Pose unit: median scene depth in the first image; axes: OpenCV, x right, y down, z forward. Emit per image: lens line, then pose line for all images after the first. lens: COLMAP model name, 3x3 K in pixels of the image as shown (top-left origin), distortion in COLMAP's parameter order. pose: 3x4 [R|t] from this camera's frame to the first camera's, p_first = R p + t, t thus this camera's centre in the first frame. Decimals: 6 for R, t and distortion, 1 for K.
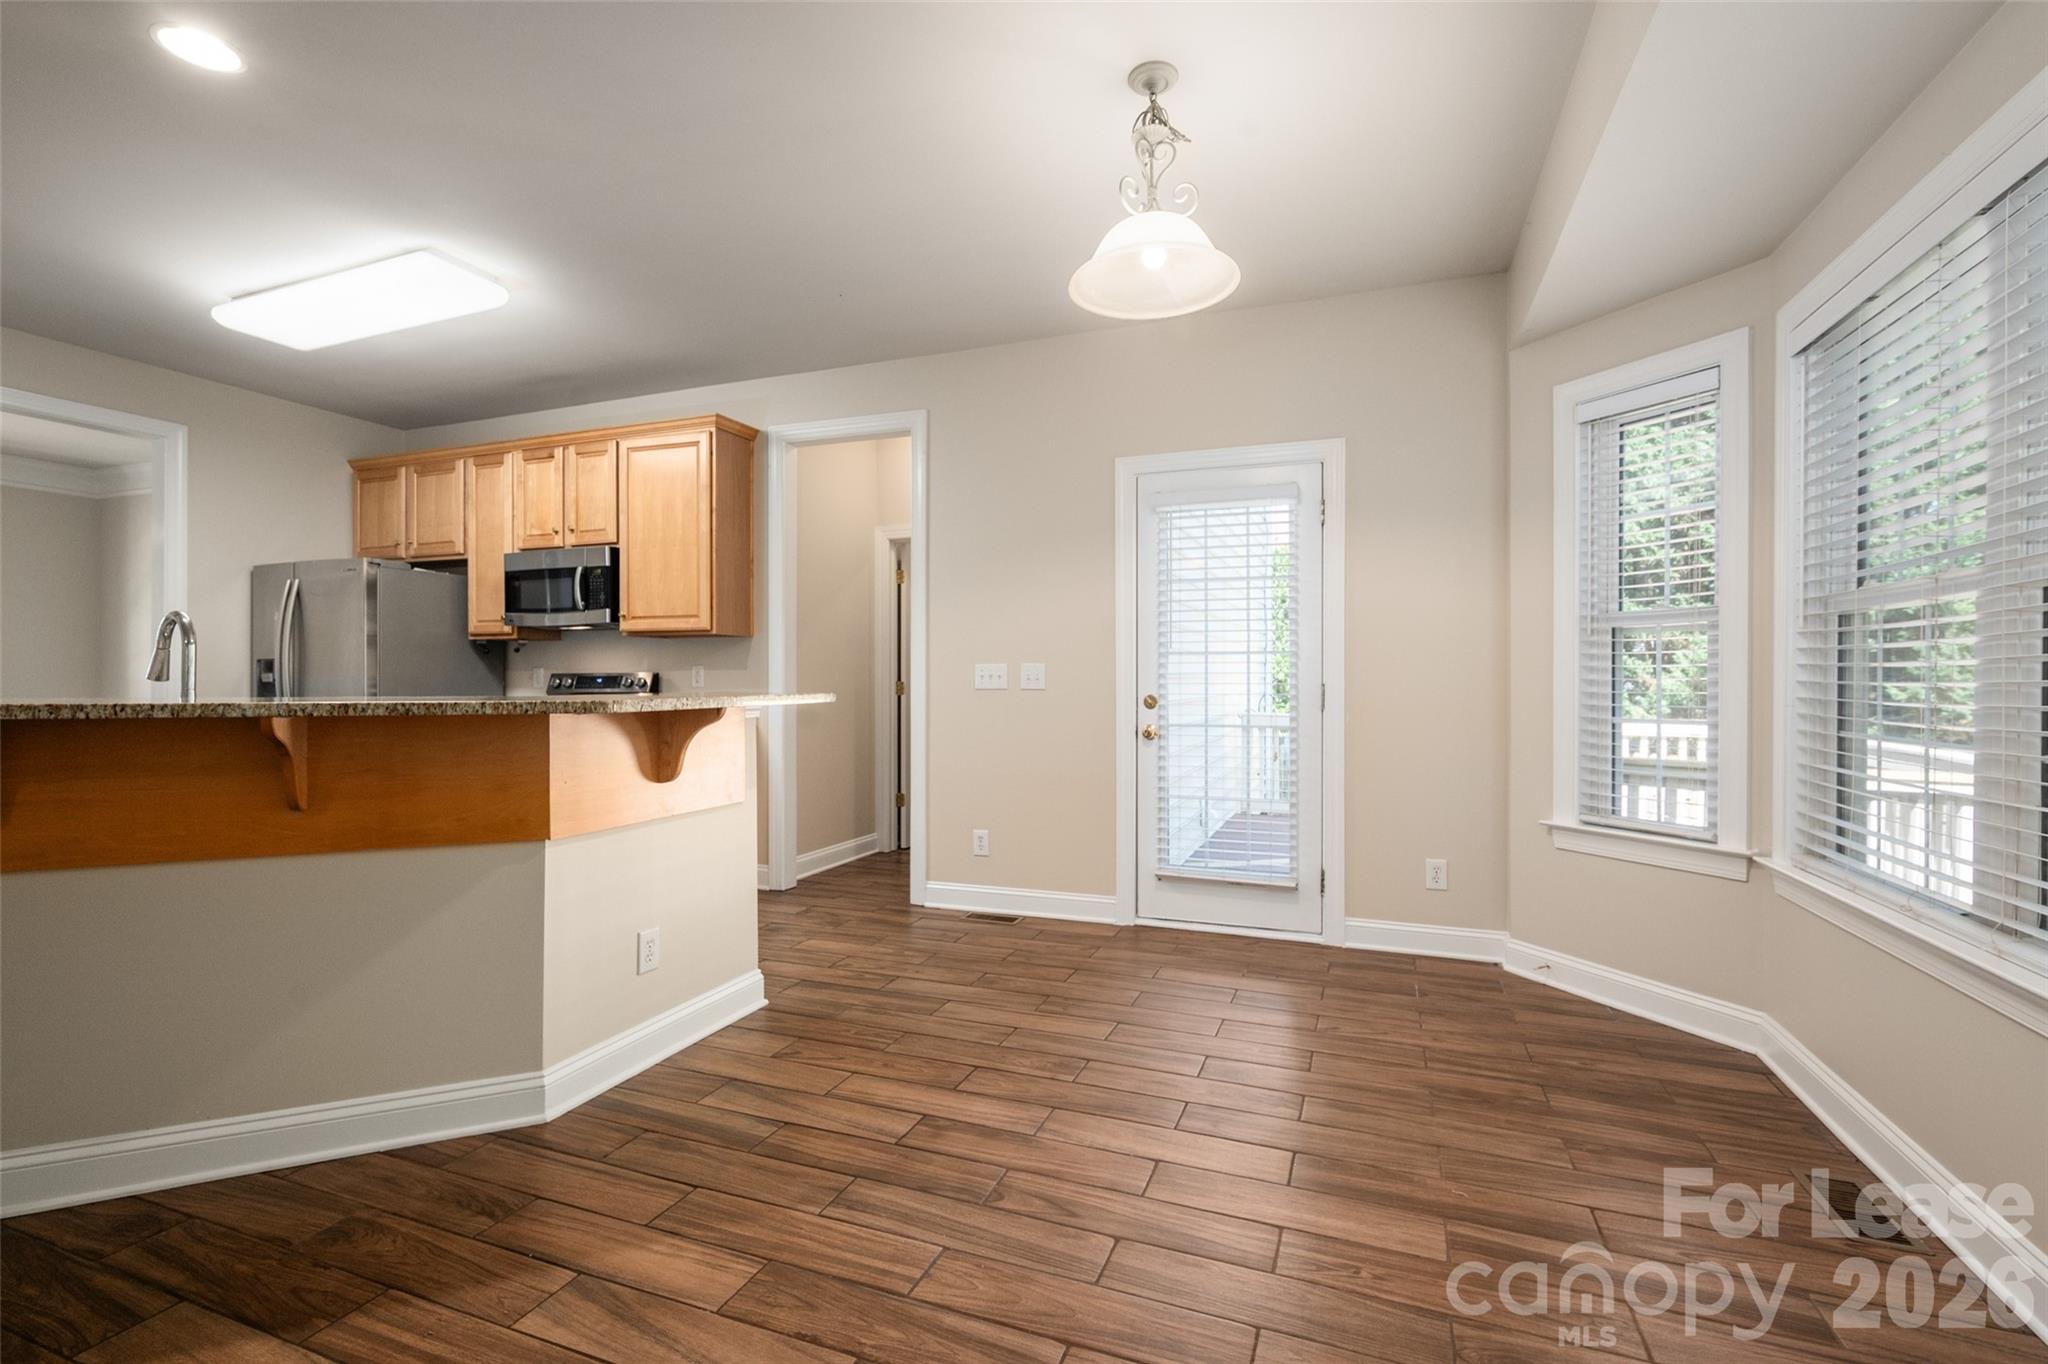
lens RADIAL K [[907.2, 0, 1024.0], [0, 907.2, 682.0], [0, 0, 1]] dist [-0.000010, -0.000103]
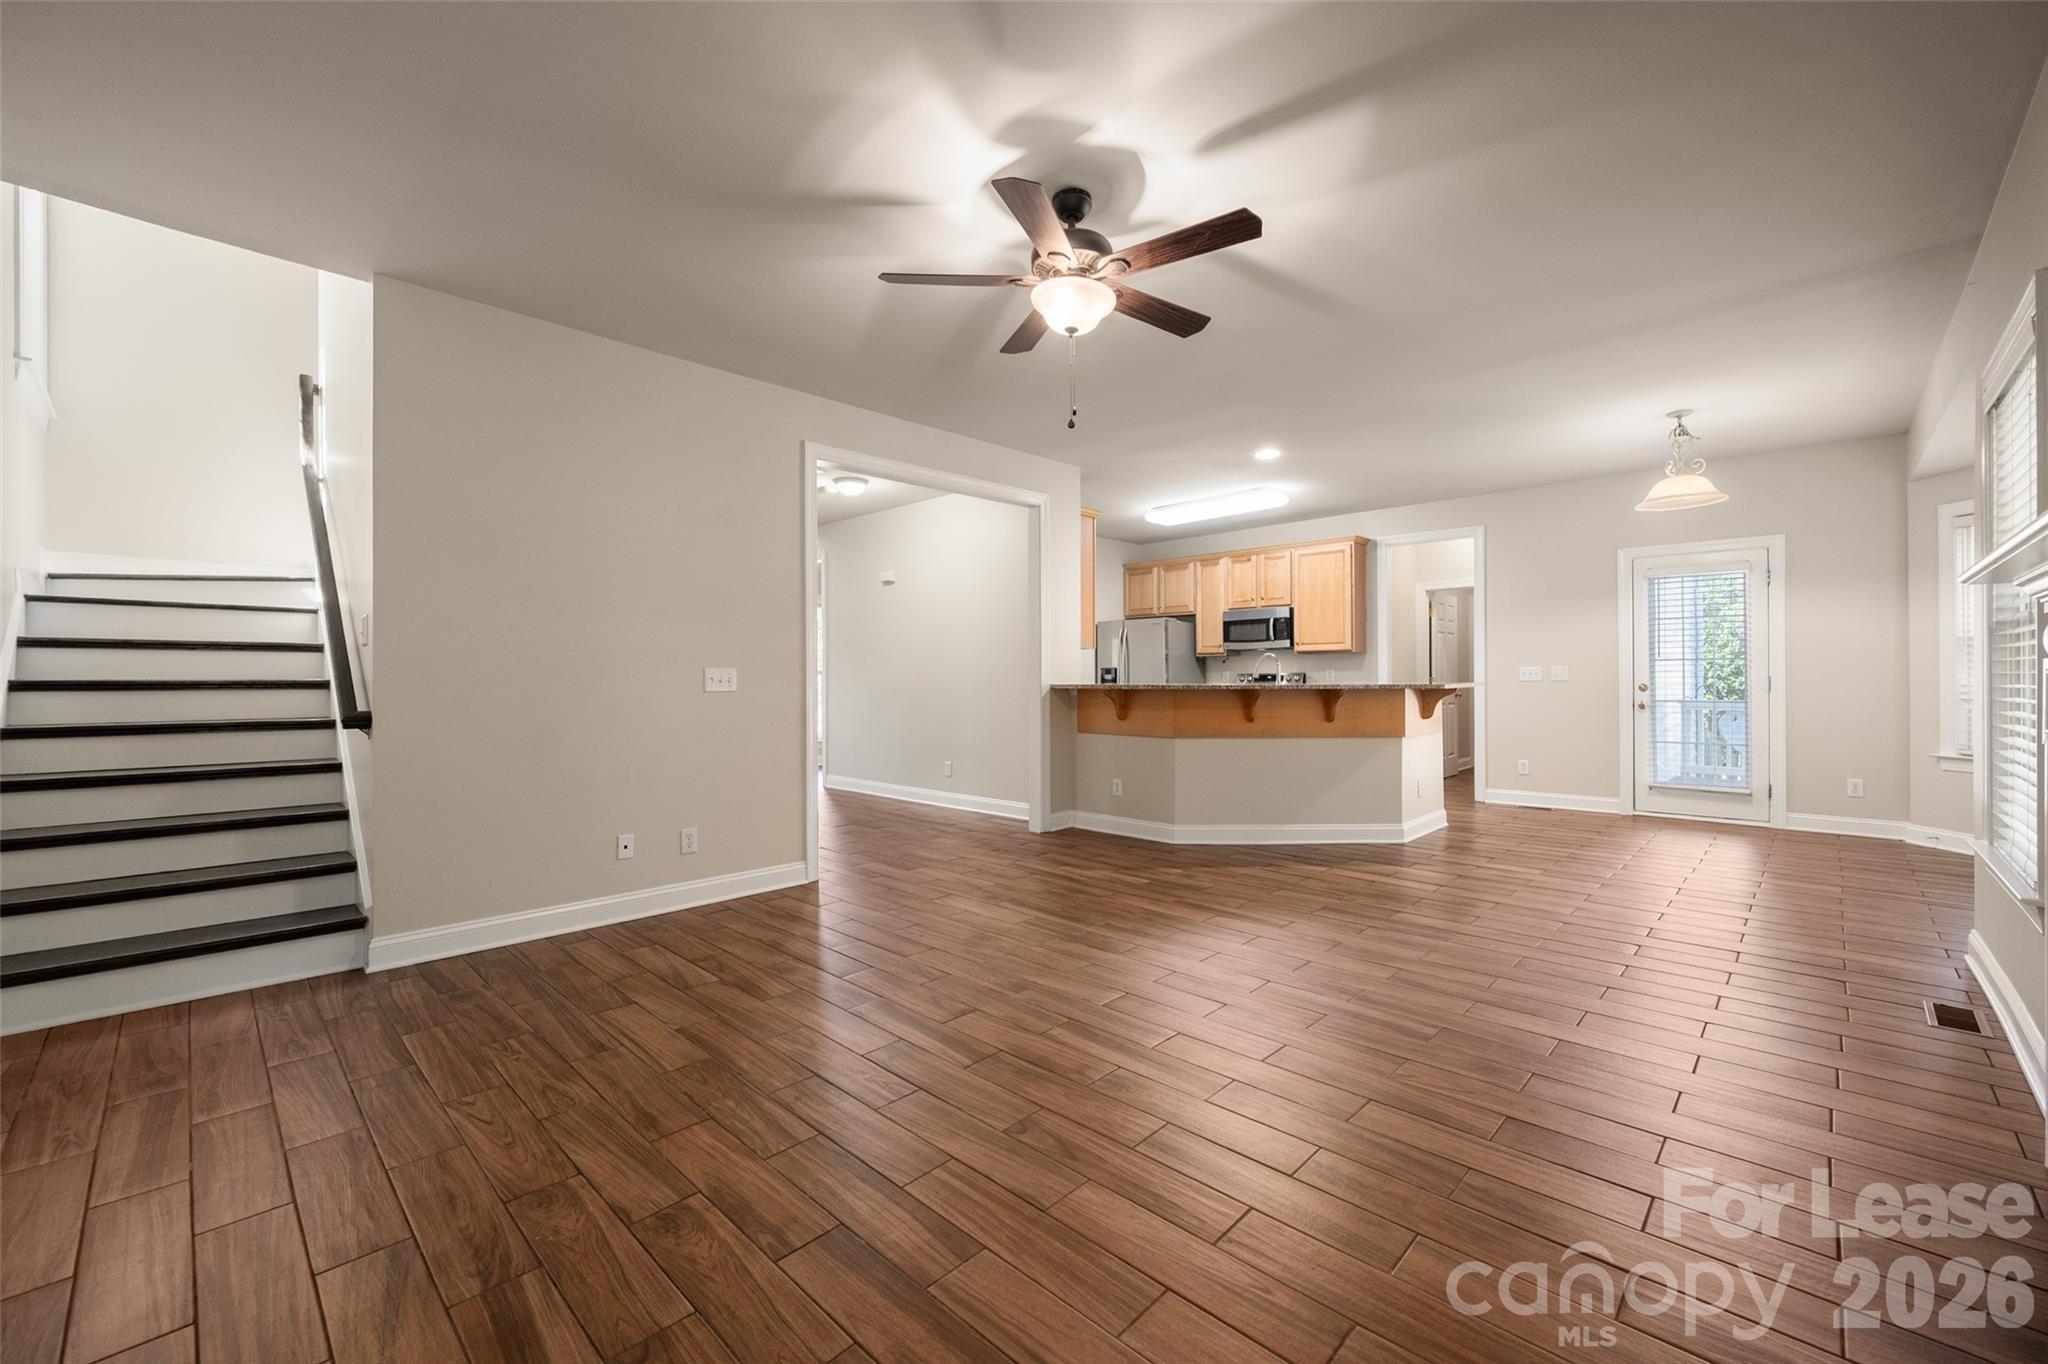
lens RADIAL K [[823.2, 0, 1022.1], [0, 823.2, 676.5], [0, 0, 1]] dist [-0.000903, -0.000412]
pose [[0.921701, -0.005864, -0.387857, -0.413438], [0.004302, 0.999979, -0.004895, 0.003552], [0.387878, 0.002844, 0.921706, -1.098050]]
